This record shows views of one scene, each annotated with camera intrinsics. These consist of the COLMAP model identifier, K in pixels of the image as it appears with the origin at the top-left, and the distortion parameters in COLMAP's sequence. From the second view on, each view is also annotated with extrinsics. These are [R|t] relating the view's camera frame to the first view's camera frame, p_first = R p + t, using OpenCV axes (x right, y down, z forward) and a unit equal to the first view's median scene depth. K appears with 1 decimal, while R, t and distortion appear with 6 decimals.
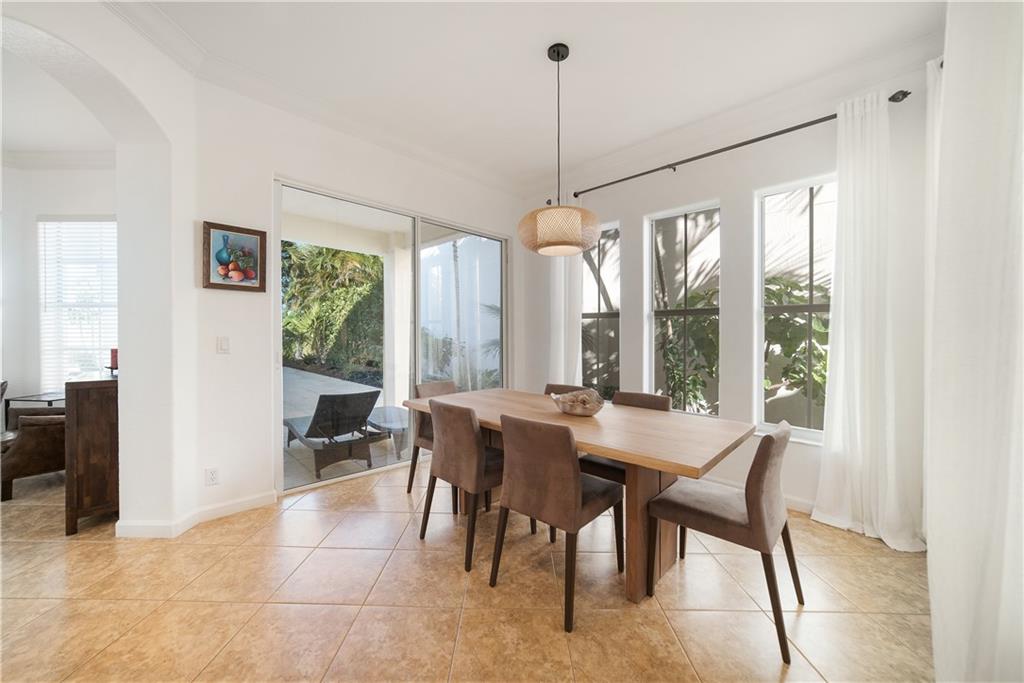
lens RADIAL K [[381.0, 0, 512.5], [0, 381.0, 339.3], [0, 0, 1]] dist [-0.021657, 0.011169]
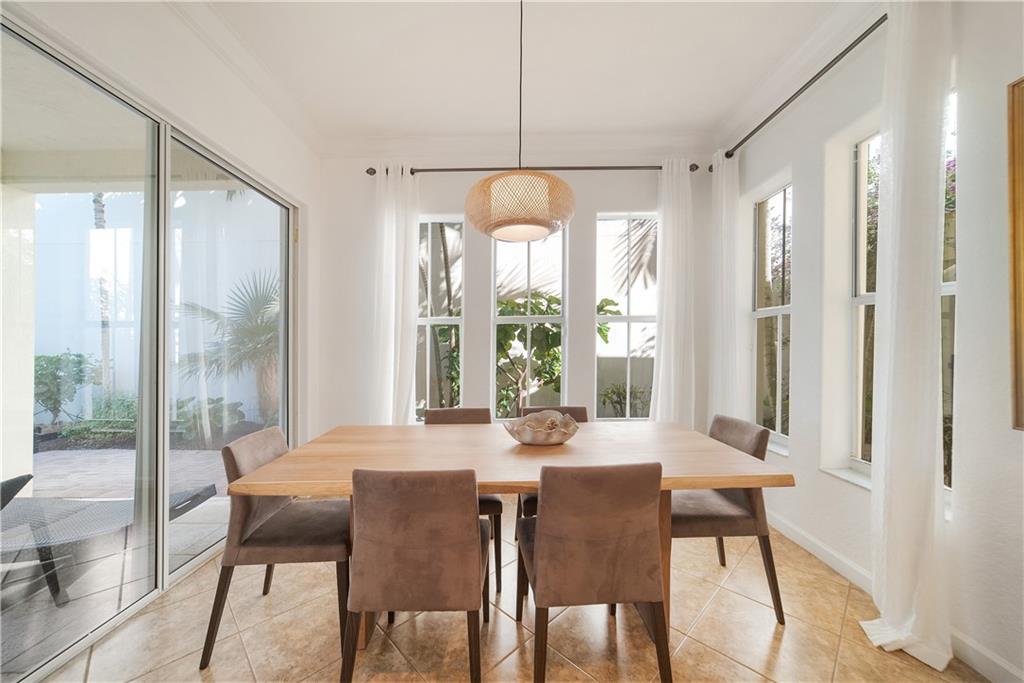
lens RADIAL K [[390.8, 0, 509.7], [0, 390.8, 340.8], [0, 0, 1]] dist [-0.024978, 0.012193]
pose [[0.718839, -0.010064, 0.695104, -0.280198], [0.024994, 0.999623, -0.011374, -0.006937], [-0.694727, 0.025550, 0.718819, 0.290960]]
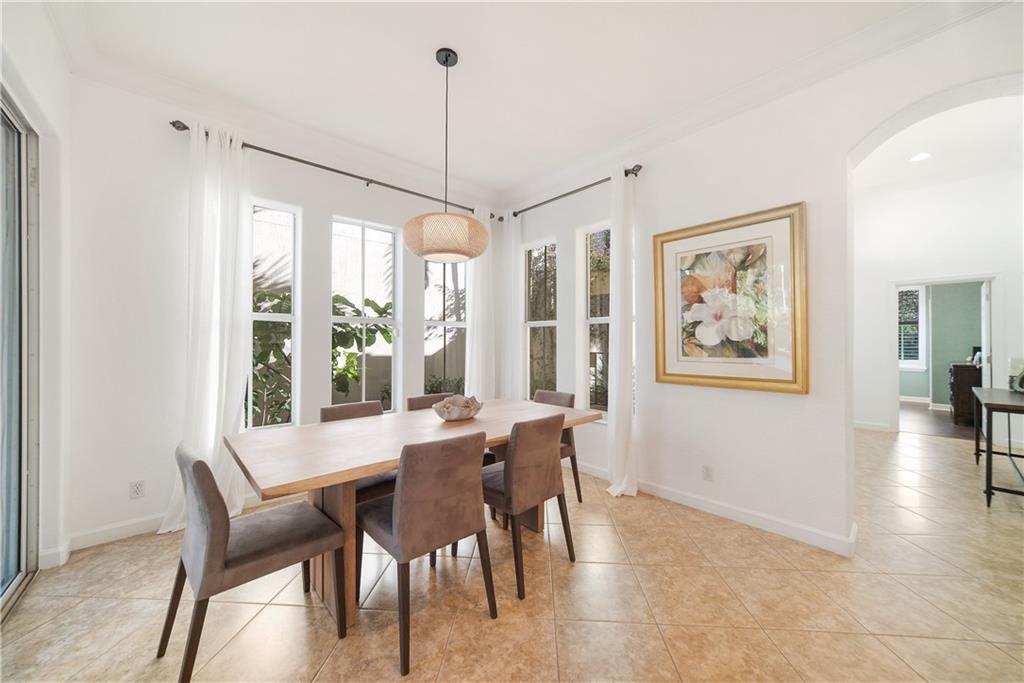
lens RADIAL K [[390.8, 0, 509.7], [0, 390.8, 340.8], [0, 0, 1]] dist [-0.024978, 0.012193]
pose [[0.055564, -0.006195, 0.998436, -0.568971], [0.013463, 0.999894, 0.005454, -0.015700], [-0.998364, 0.013139, 0.055642, 0.511418]]
